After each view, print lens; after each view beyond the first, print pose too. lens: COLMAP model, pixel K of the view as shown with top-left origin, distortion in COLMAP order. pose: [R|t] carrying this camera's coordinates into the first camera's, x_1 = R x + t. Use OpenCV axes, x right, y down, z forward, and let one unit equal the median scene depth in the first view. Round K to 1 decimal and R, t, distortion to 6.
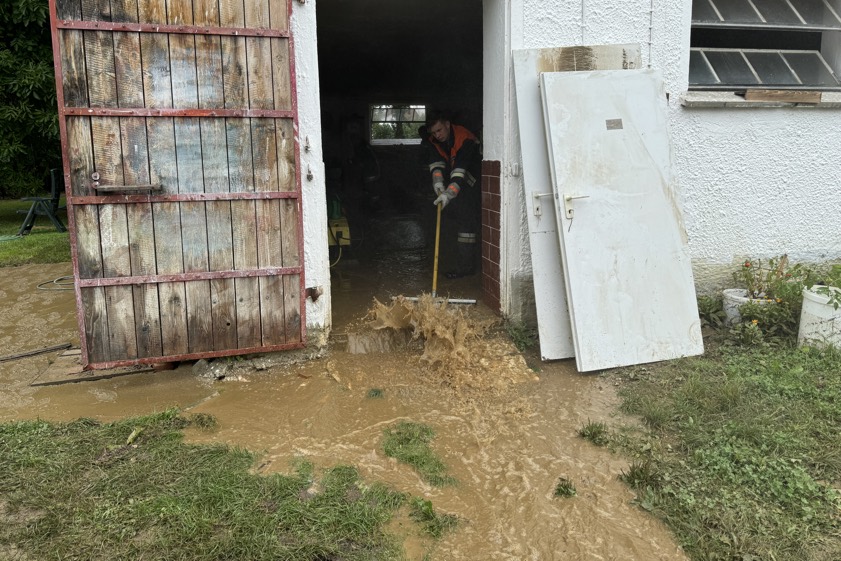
lens RADIAL K [[608.2, 0, 437.5], [0, 608.2, 250.9], [0, 0, 1]] dist [-0.000684, -0.040296]
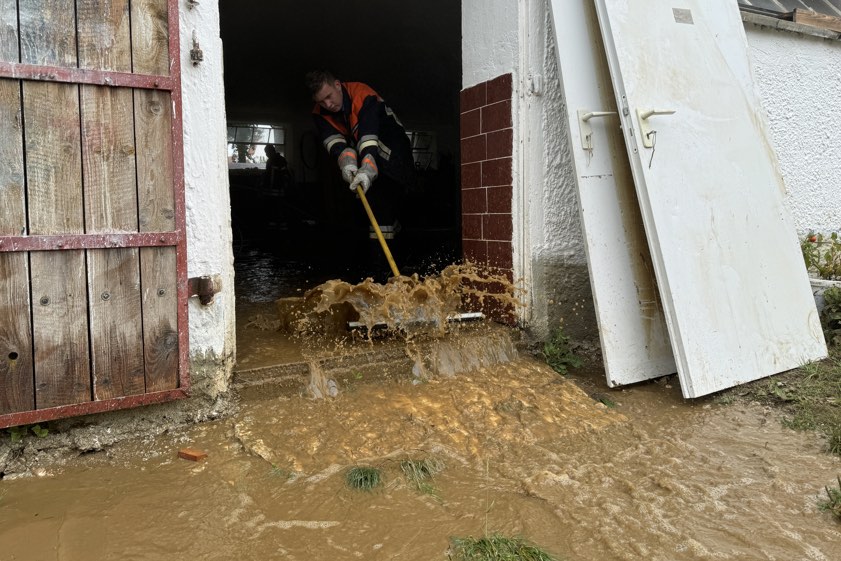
lens RADIAL K [[608.2, 0, 437.5], [0, 608.2, 250.9], [0, 0, 1]] dist [-0.000684, -0.040296]
pose [[0.967075, -0.023395, 0.253416, -0.145717], [0.047042, 0.995039, -0.087657, 0.094326], [-0.250108, 0.096692, 0.963378, 0.468499]]
